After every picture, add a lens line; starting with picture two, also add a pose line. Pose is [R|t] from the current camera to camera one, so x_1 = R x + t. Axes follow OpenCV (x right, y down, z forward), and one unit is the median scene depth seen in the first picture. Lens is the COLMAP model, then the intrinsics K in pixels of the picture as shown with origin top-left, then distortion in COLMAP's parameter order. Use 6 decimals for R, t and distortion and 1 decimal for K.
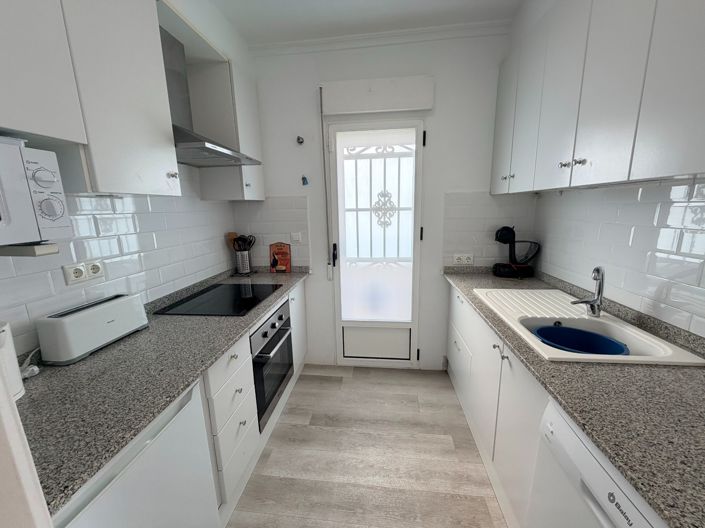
lens RADIAL K [[281.7, 0, 354.0], [0, 281.7, 263.3], [0, 0, 1]] dist [-0.001910, -0.000045]
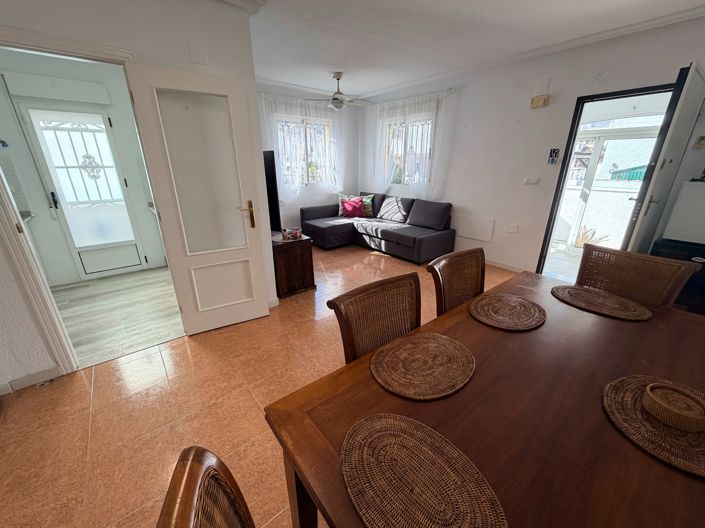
lens RADIAL K [[281.7, 0, 352.0], [0, 281.7, 263.9], [0, 0, 1]] dist [-0.001910, -0.000045]
pose [[0.699821, -0.224524, 0.678115, -0.053681], [0.130234, 0.973510, 0.187927, 0.215568], [-0.702346, -0.043201, 0.710524, -1.089209]]
